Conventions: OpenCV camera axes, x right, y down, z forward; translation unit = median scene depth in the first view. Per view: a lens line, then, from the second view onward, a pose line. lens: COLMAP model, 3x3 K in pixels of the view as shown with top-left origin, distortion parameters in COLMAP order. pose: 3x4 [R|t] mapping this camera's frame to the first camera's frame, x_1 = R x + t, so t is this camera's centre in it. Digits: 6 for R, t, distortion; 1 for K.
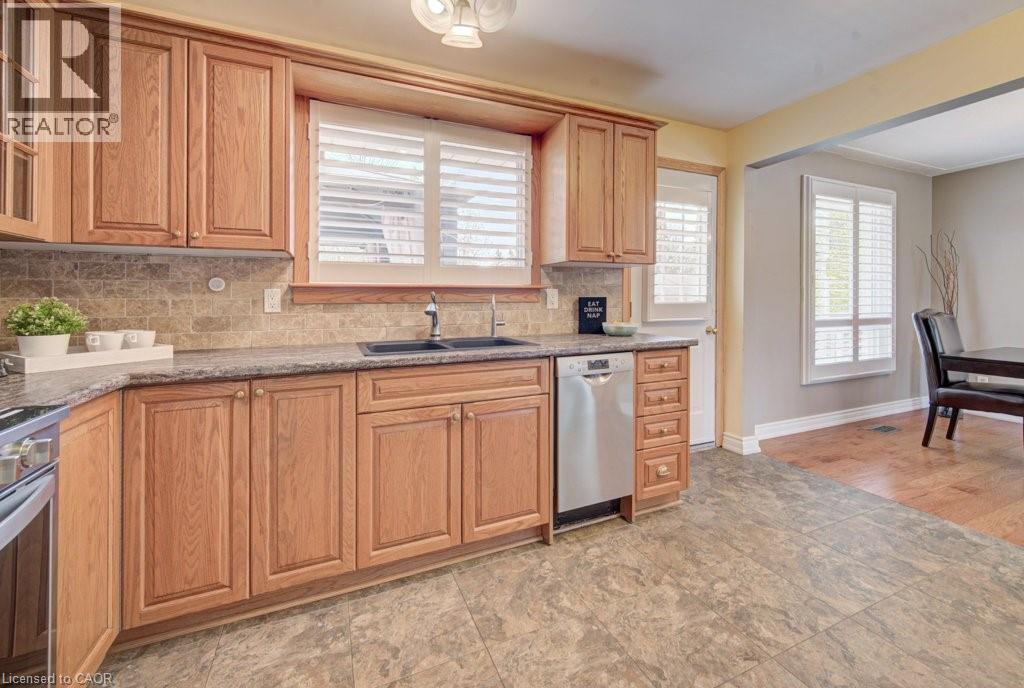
lens RADIAL K [[425.5, 0, 513.0], [0, 425.5, 300.8], [0, 0, 1]] dist [0.001398, -0.000213]
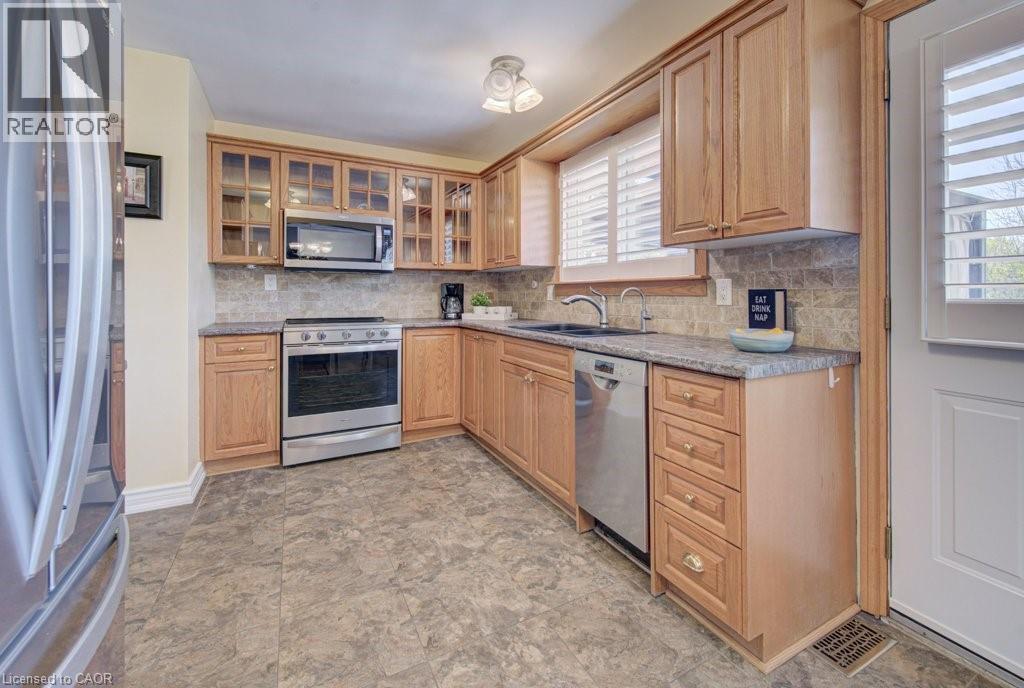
lens RADIAL K [[421.5, 0, 513.0], [0, 421.5, 289.9], [0, 0, 1]] dist [0.000559, 0.000102]
pose [[0.065798, -0.004775, -0.997822, 1.113605], [-0.001985, 0.999986, -0.004916, -0.005498], [0.997831, 0.002304, 0.065787, 0.791211]]
